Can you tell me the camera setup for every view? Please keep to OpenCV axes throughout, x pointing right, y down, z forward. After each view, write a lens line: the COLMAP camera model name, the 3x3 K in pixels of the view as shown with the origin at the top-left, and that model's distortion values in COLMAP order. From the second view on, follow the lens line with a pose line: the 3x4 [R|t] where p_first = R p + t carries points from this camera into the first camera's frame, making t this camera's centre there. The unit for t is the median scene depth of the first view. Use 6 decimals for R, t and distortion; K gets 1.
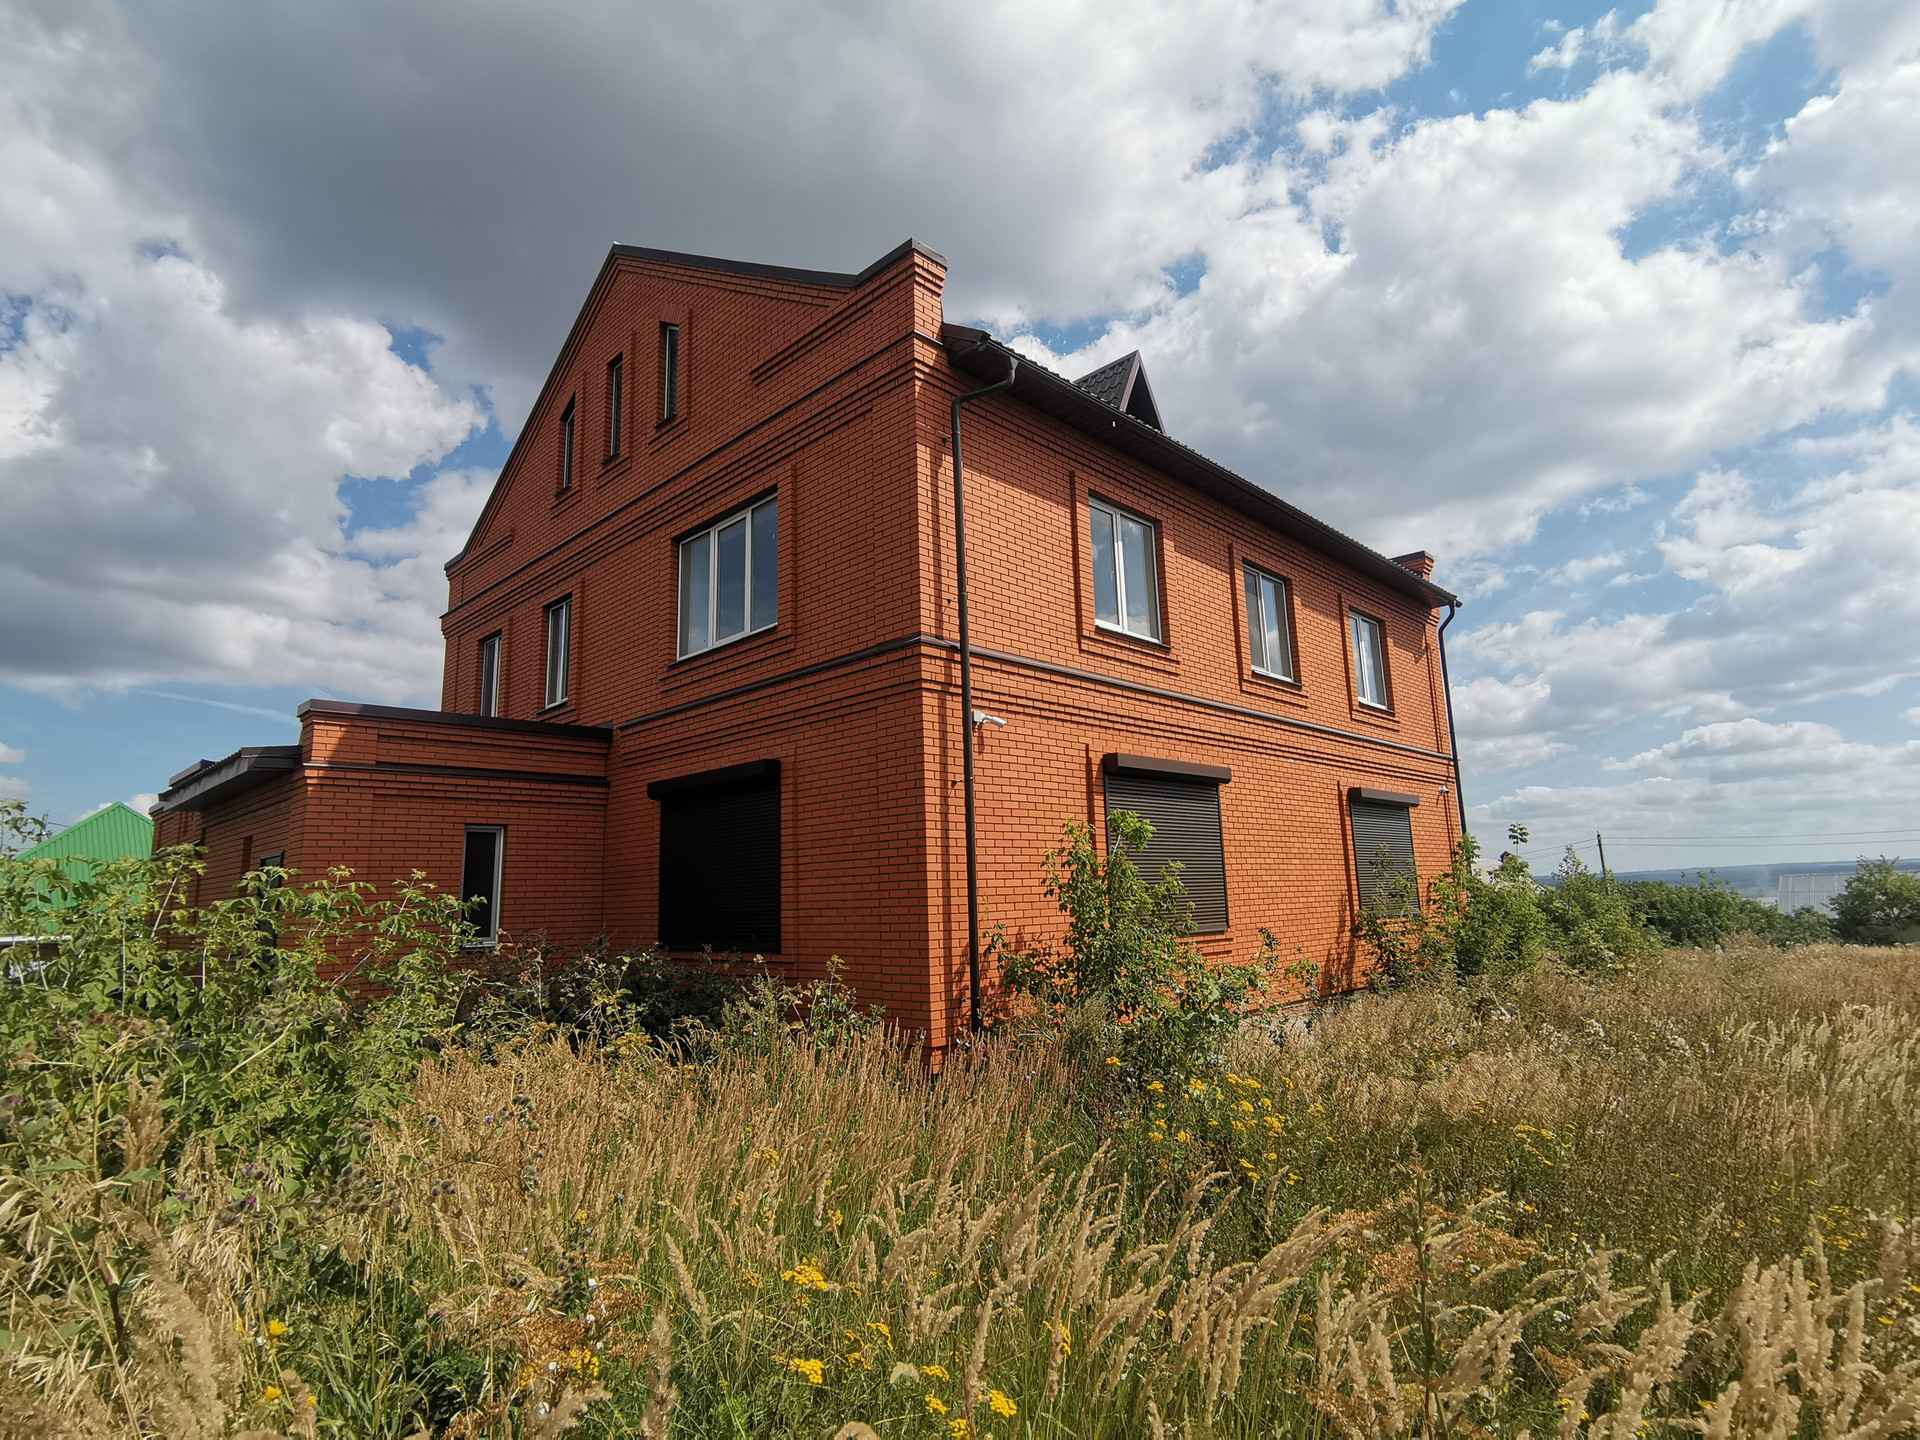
lens RADIAL K [[956.4, 0, 960.0], [0, 956.4, 720.0], [0, 0, 1]] dist [0.000707, 0.000164]
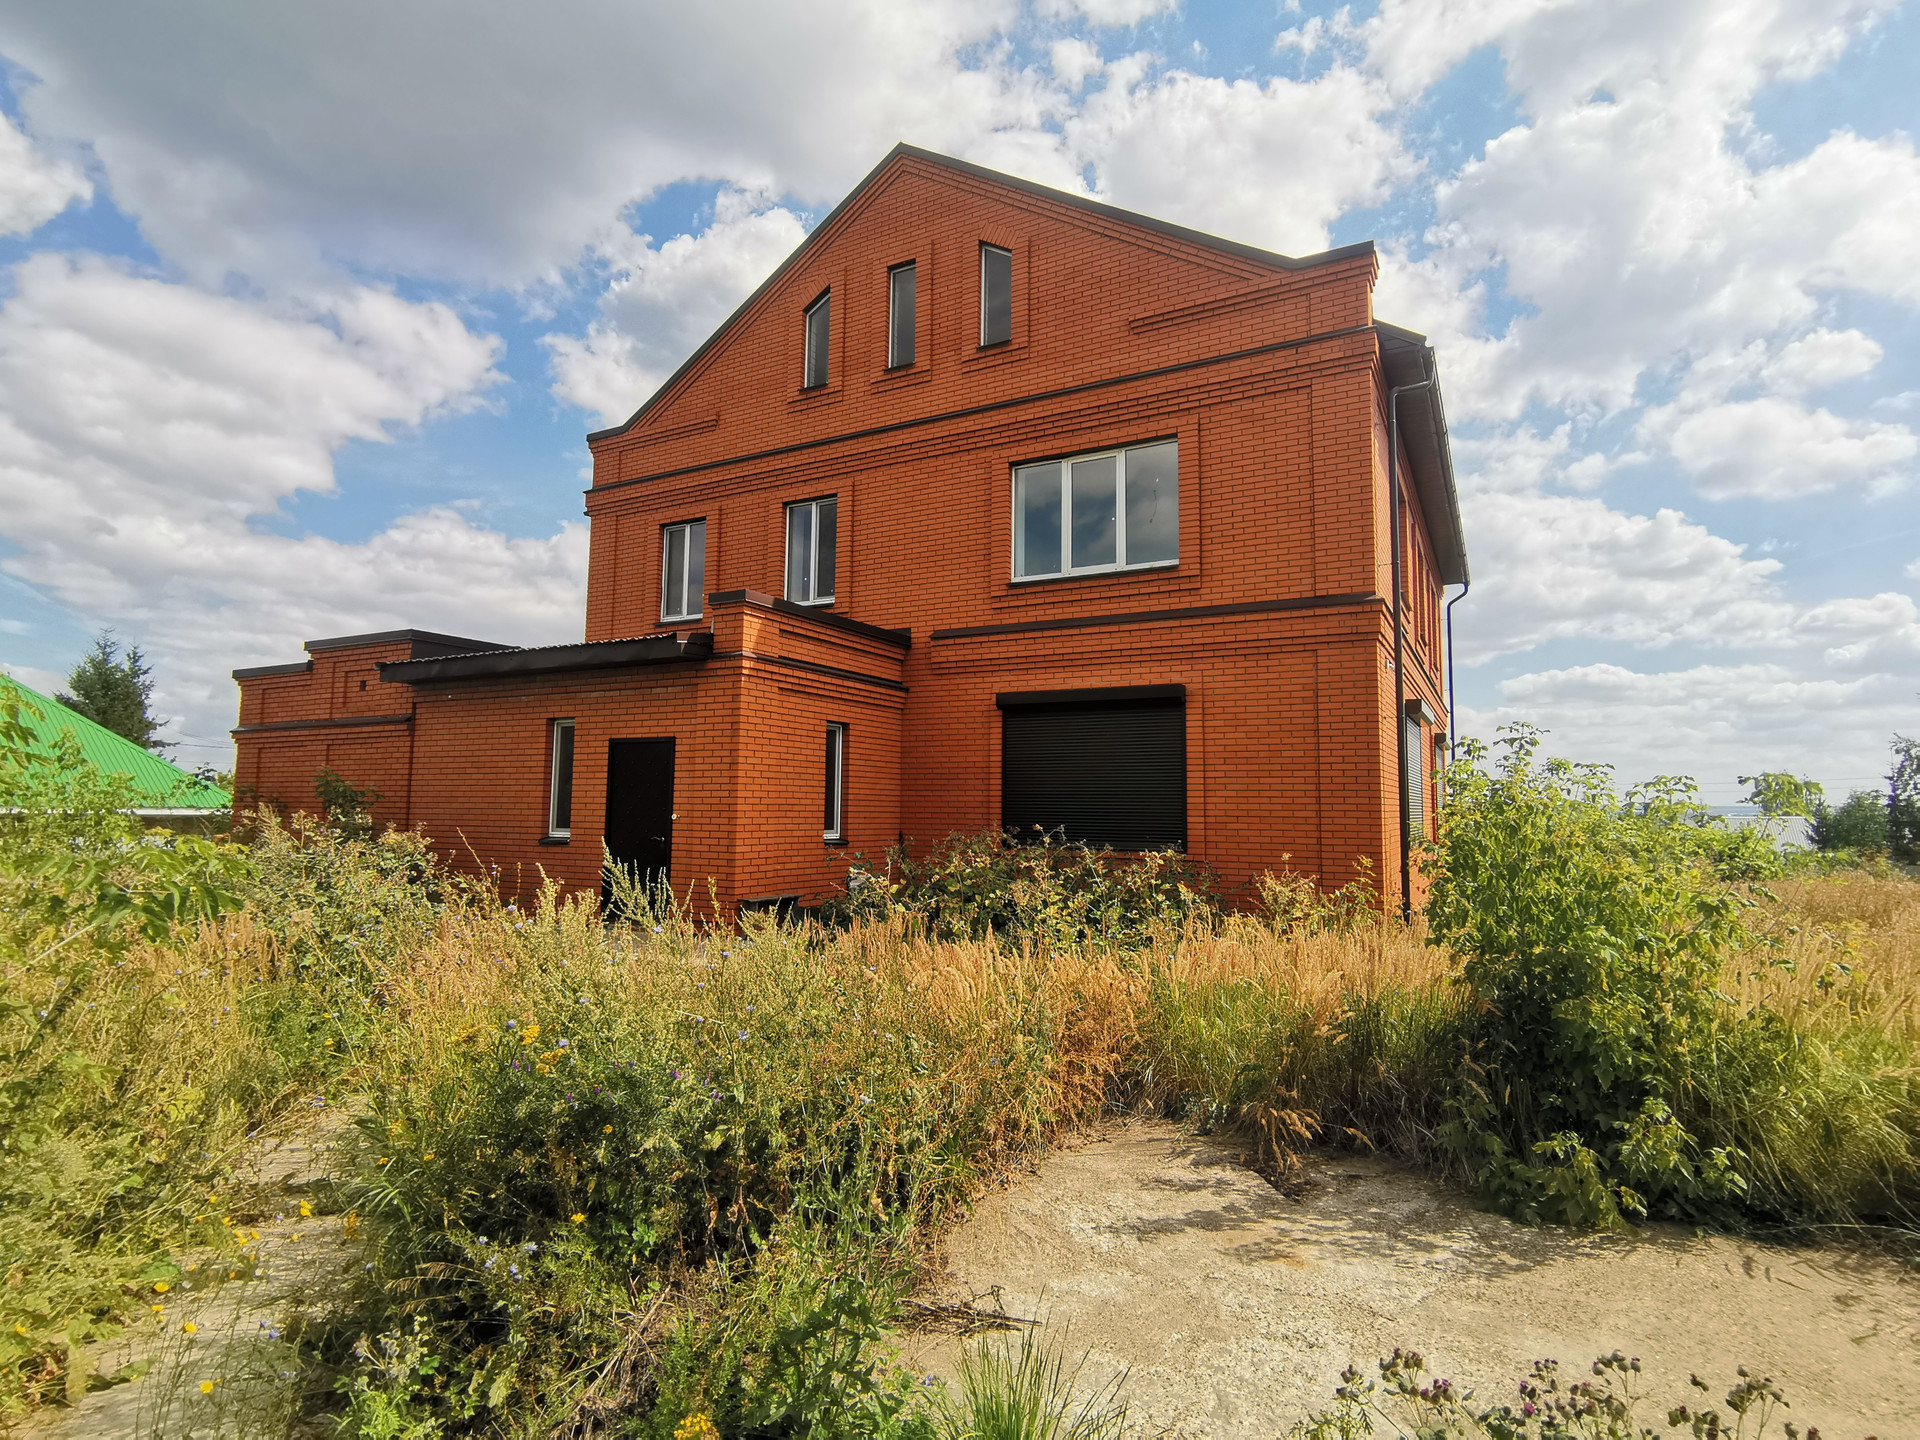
lens RADIAL K [[956.4, 0, 960.0], [0, 956.4, 720.0], [0, 0, 1]] dist [0.000707, 0.000164]
pose [[0.964187, 0.063325, 0.257551, -0.704571], [-0.086835, 0.992929, 0.080948, 0.013274], [-0.250604, -0.100414, 0.962868, -0.032729]]
